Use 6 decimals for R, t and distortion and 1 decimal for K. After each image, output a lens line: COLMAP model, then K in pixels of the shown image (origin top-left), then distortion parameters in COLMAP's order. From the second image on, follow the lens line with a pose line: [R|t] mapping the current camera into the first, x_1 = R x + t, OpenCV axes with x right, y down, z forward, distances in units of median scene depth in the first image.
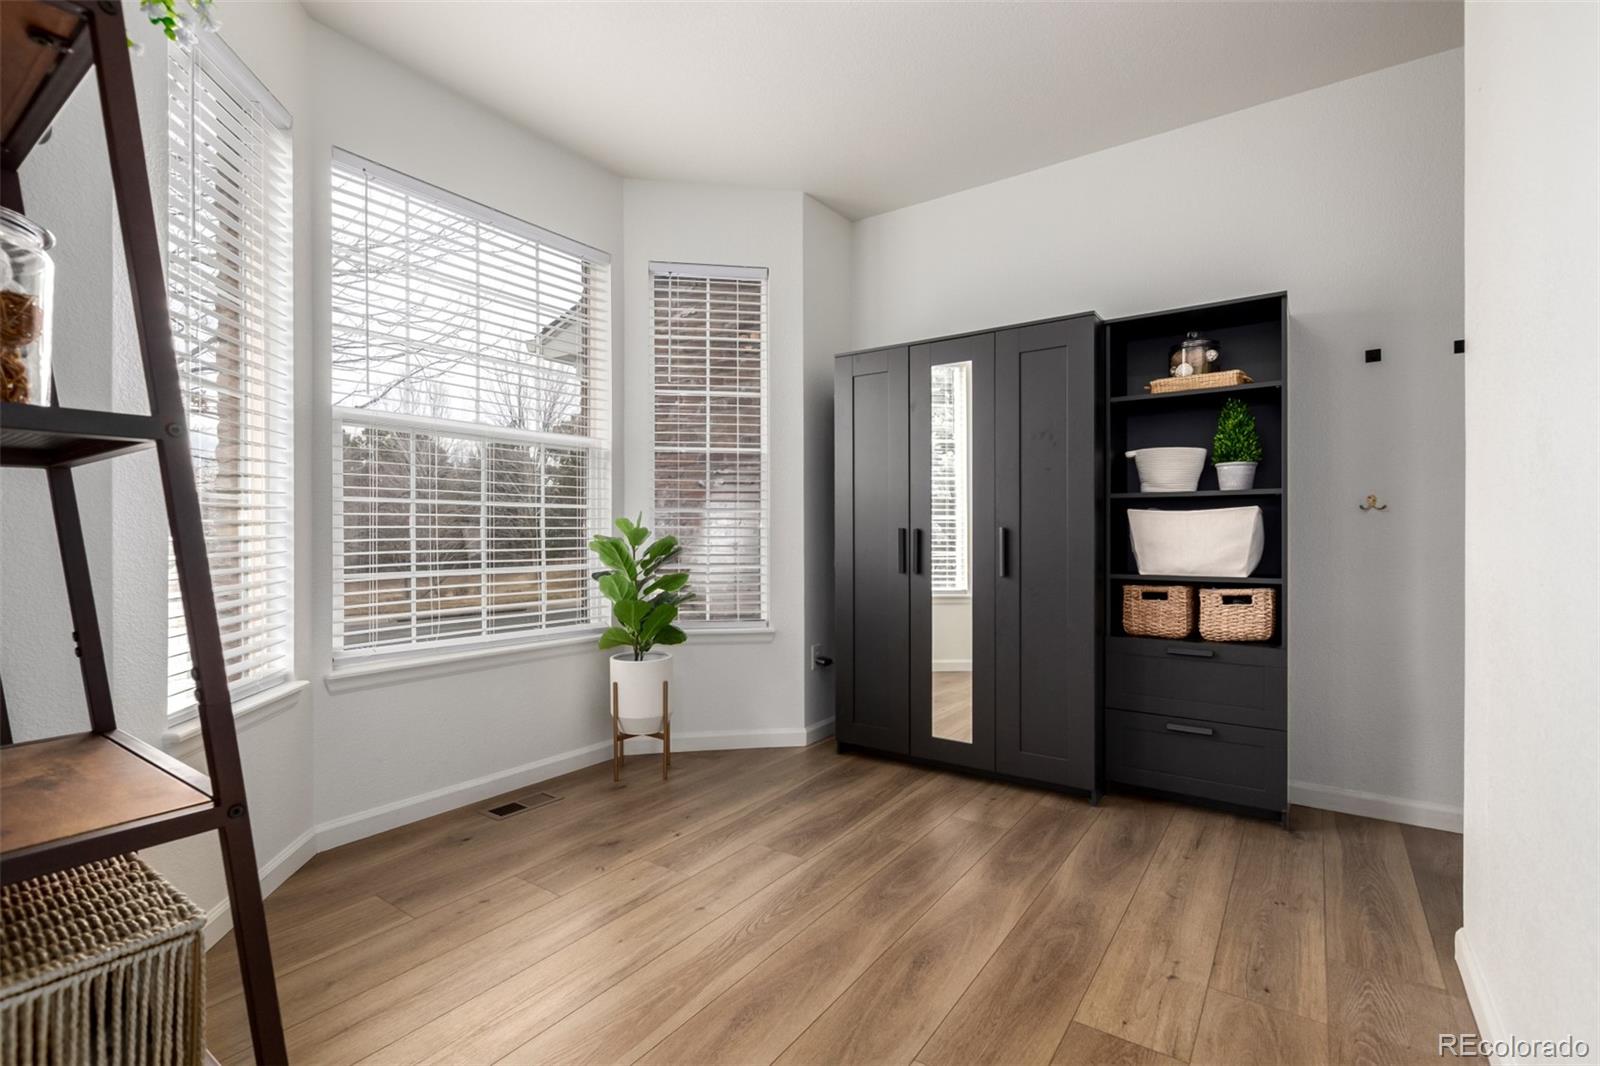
lens RADIAL K [[754.2, 0, 790.0], [0, 754.2, 521.2], [0, 0, 1]] dist [0.001951, -0.000530]
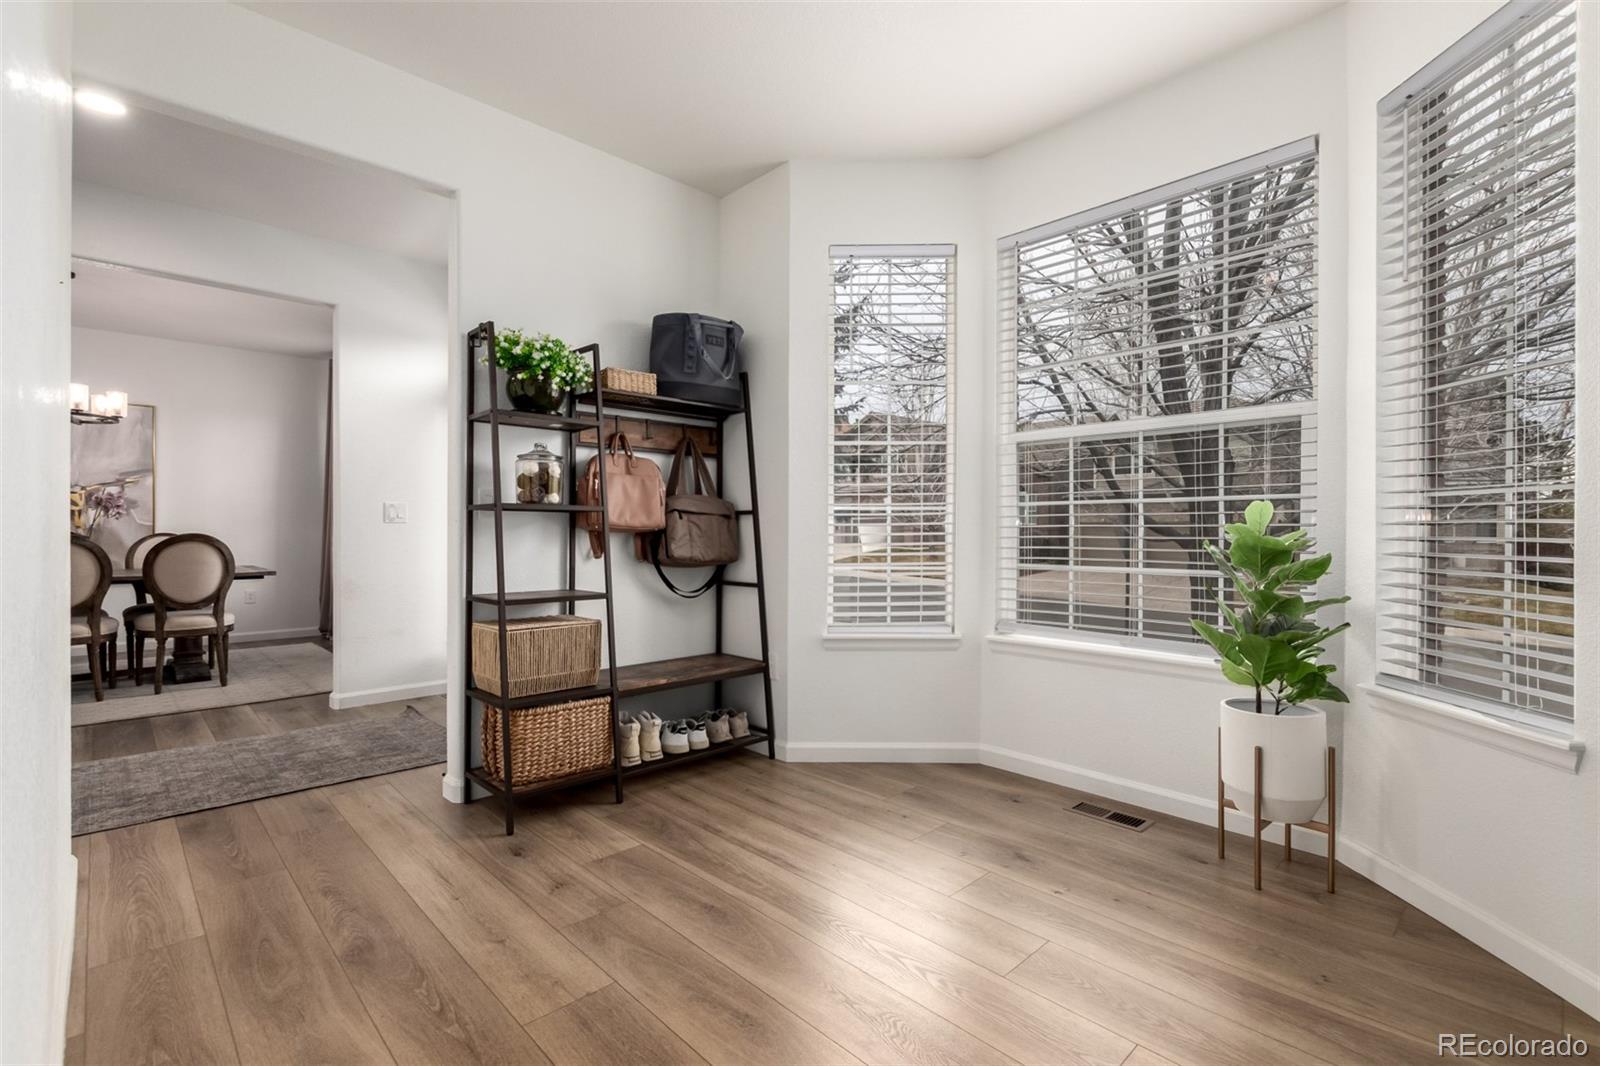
lens RADIAL K [[754.2, 0, 794.0], [0, 754.2, 534.9], [0, 0, 1]] dist [0.001951, -0.000530]
pose [[-0.217525, 0.005308, -0.976040, 0.680076], [0.013433, 0.999907, 0.002444, 0.012912], [0.975962, -0.012579, -0.217576, 0.841675]]
